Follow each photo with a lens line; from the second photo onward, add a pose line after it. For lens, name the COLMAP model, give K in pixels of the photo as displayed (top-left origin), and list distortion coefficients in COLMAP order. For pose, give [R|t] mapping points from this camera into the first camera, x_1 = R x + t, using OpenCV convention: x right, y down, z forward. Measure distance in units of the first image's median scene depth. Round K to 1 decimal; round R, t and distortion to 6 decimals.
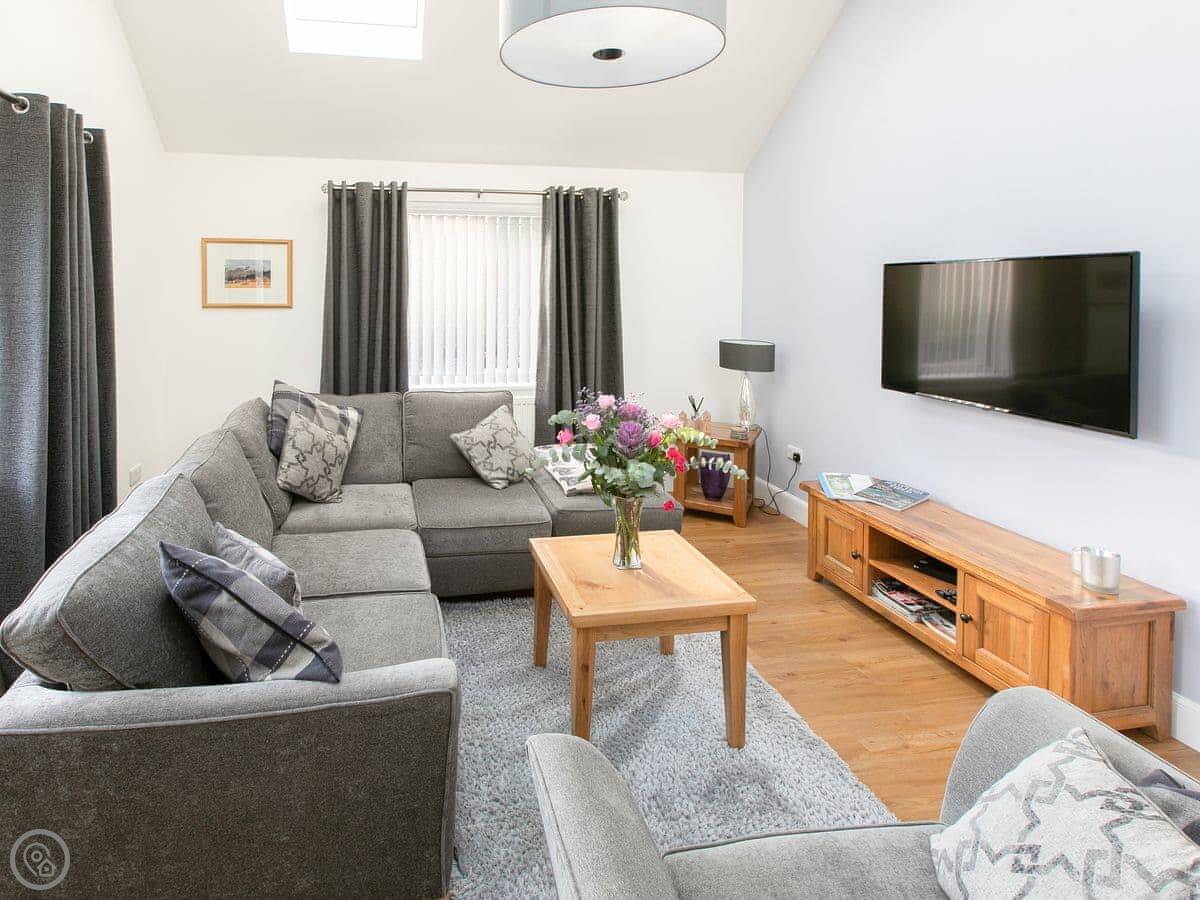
lens RADIAL K [[1876.0, 0, 600.0], [0, 1876.0, 450.0], [0, 0, 1]] dist [-0.034688, -0.001002]
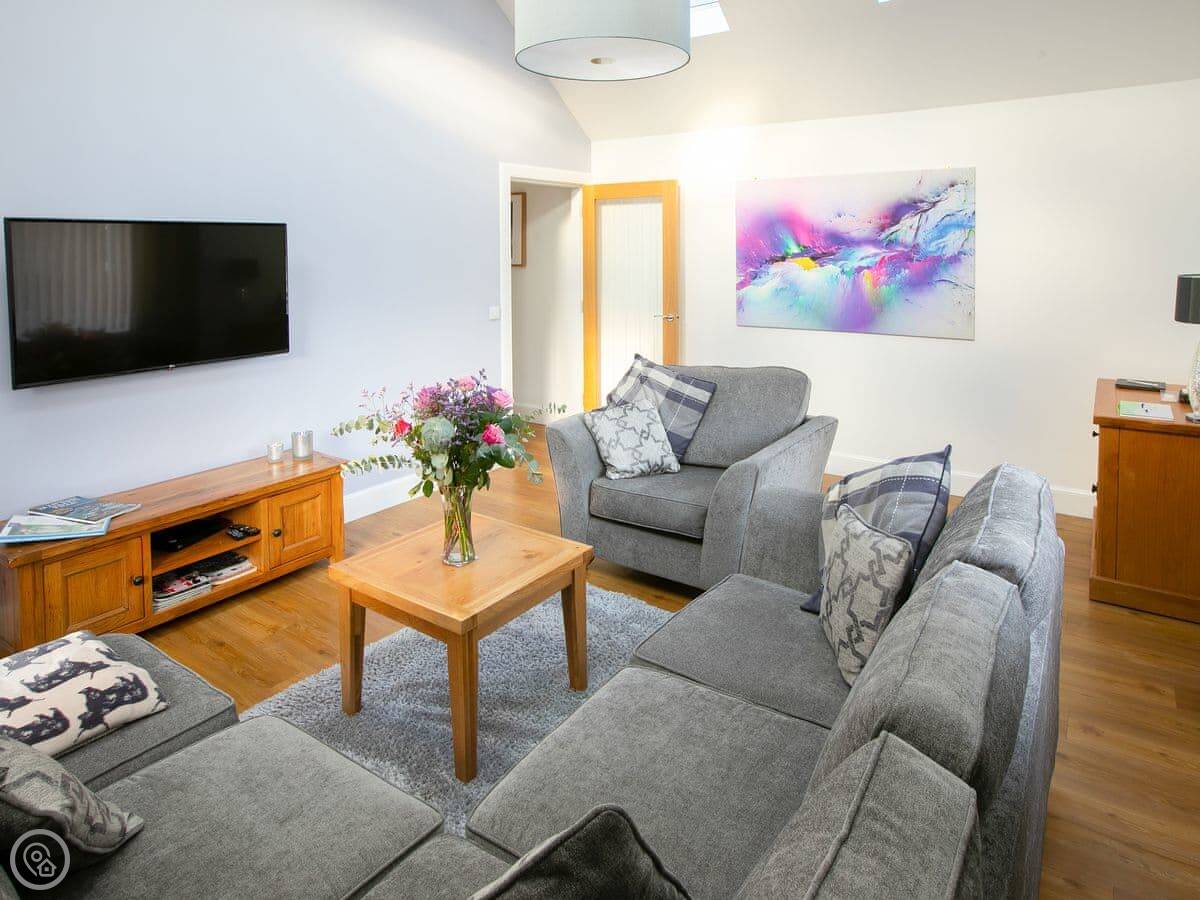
lens RADIAL K [[1876.0, 0, 600.0], [0, 1876.0, 450.0], [0, 0, 1]] dist [-0.034688, -0.001002]
pose [[-0.932518, -0.035811, 0.359344, -0.455009], [0.038179, 0.979718, 0.196710, -0.202834], [-0.359100, 0.197155, -0.912237, 2.192442]]
